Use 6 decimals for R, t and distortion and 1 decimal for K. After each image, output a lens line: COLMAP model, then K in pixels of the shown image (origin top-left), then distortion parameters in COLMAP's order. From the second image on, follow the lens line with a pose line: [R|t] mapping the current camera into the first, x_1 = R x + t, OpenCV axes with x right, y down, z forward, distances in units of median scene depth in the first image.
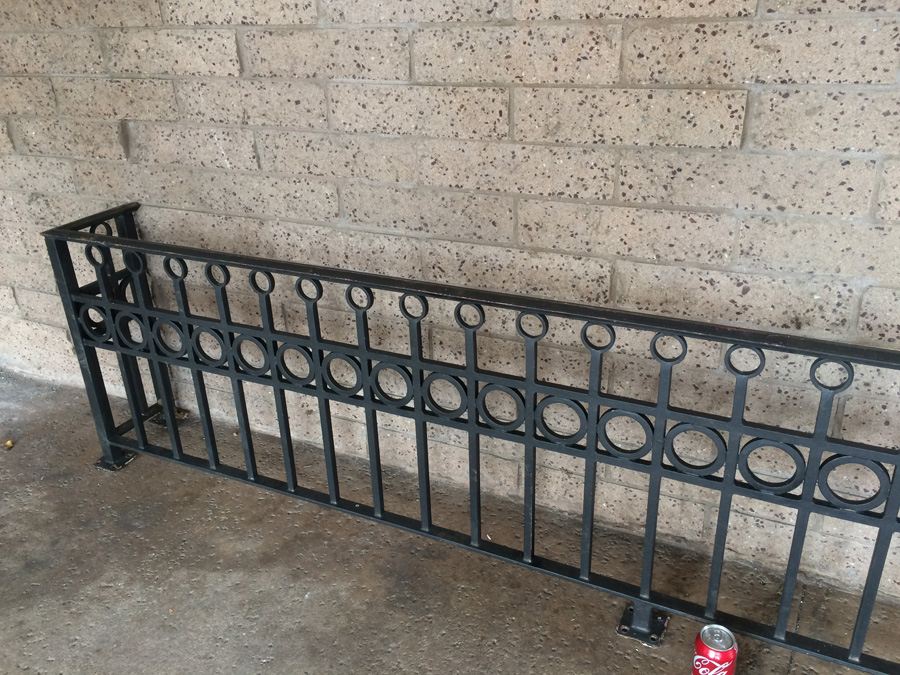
lens RADIAL K [[779.9, 0, 450.0], [0, 779.9, 337.5], [0, 0, 1]] dist [0.103366, -0.114192]
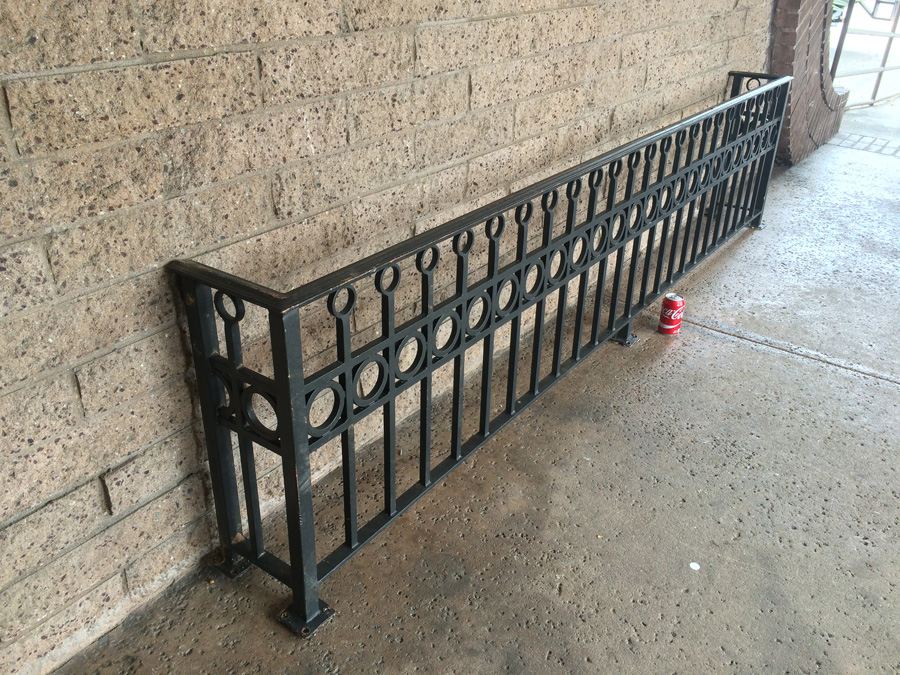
lens RADIAL K [[779.9, 0, 450.0], [0, 779.9, 337.5], [0, 0, 1]] dist [0.103366, -0.114192]
pose [[0.141927, -0.411079, 0.900484, -1.144592], [0.389780, 0.859408, 0.330893, -0.287182], [-0.909906, 0.304027, 0.282204, 0.762561]]
